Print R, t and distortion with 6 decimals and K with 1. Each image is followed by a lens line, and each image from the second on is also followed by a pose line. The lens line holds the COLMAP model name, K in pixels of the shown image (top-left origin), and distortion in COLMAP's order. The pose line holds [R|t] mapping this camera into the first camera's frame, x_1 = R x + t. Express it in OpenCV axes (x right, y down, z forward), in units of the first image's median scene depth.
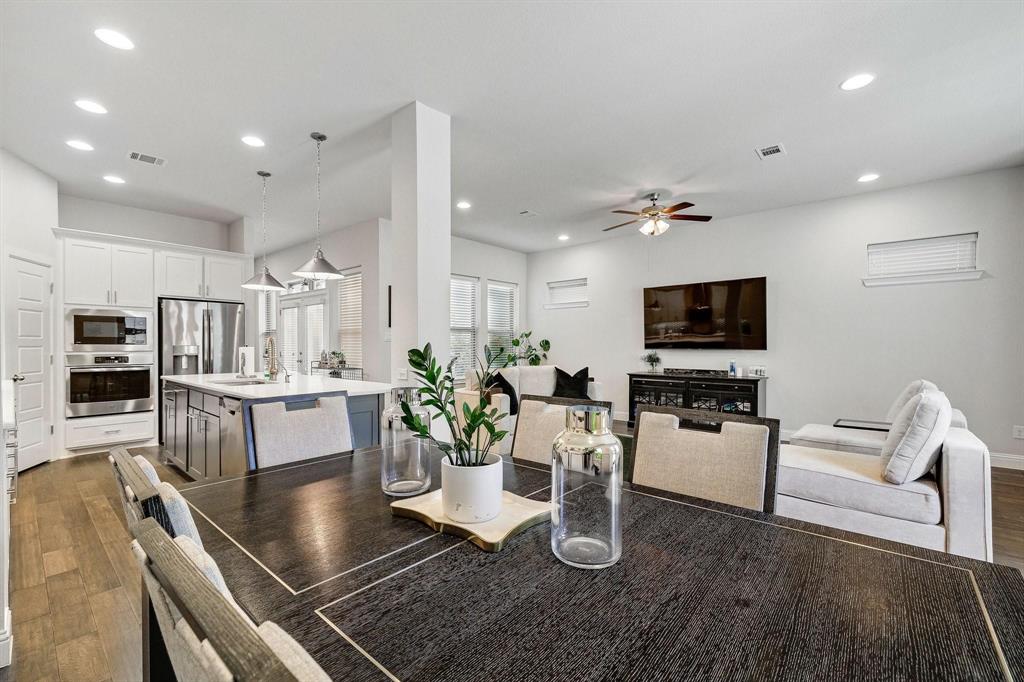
lens RADIAL K [[439.7, 0, 513.9], [0, 439.7, 348.7], [0, 0, 1]] dist [-0.000191, 0.001210]
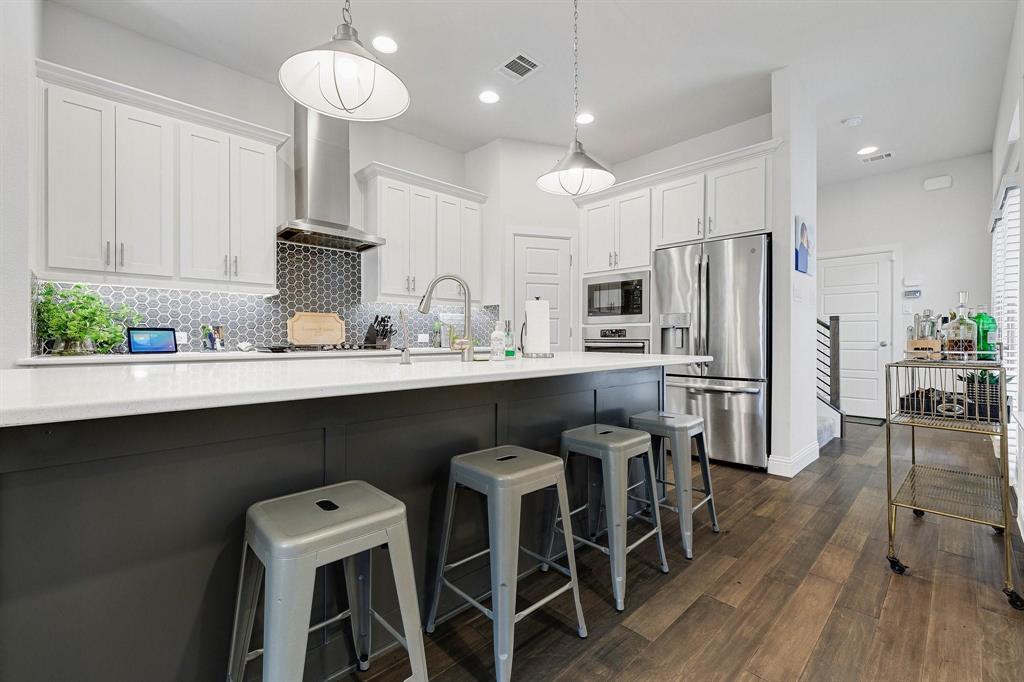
lens RADIAL K [[439.7, 0, 514.4], [0, 439.7, 337.4], [0, 0, 1]] dist [-0.000191, 0.001210]
pose [[-0.093353, -0.001556, -0.995632, -0.051701], [-0.006075, 0.999981, -0.000993, 0.035214], [0.995615, 0.005956, -0.093361, 0.891660]]
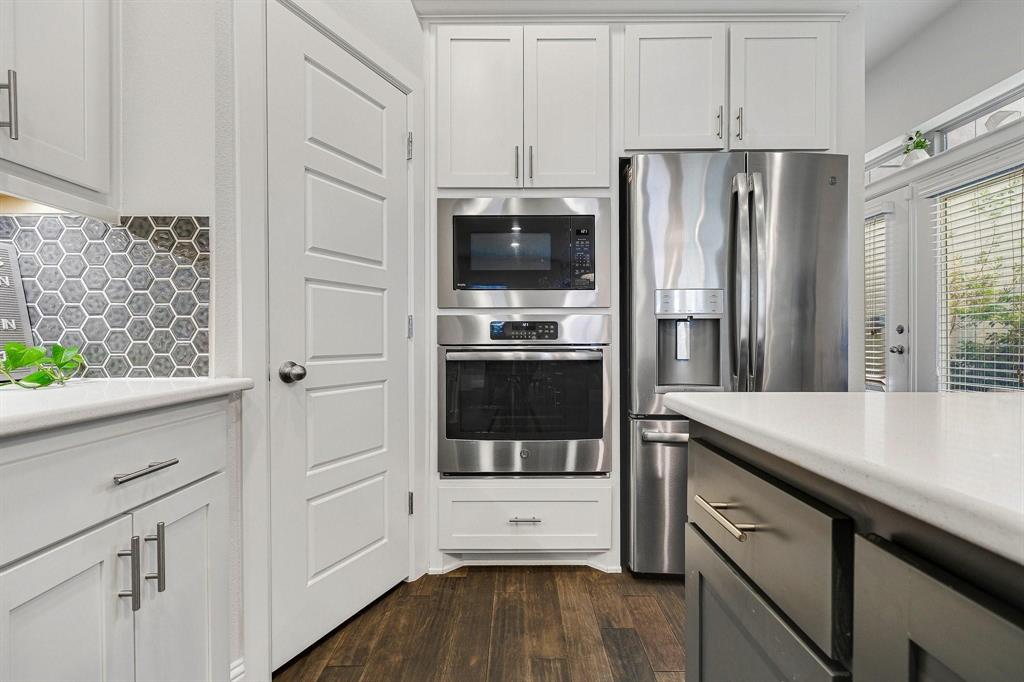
lens RADIAL K [[439.7, 0, 520.9], [0, 439.7, 344.1], [0, 0, 1]] dist [-0.000191, 0.001210]
pose [[0.658463, 0.002231, -0.752610, -0.632705], [-0.000201, 0.999996, 0.002789, 0.036130], [0.752613, -0.001685, 0.658460, 0.750877]]
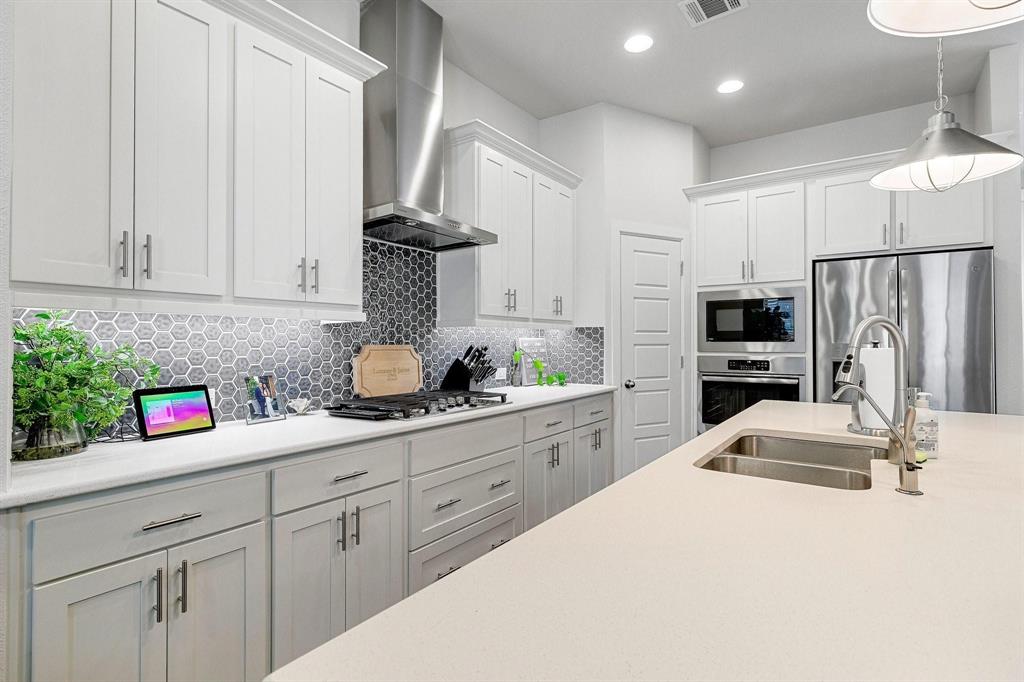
lens RADIAL K [[506.7, 0, 514.2], [0, 506.7, 335.8], [0, 0, 1]] dist [-0.003553, -0.000377]
pose [[0.096252, -0.012161, -0.995283, -0.192942], [-0.003760, 0.999914, -0.012581, -0.007707], [0.995350, 0.004953, 0.096198, 0.579152]]
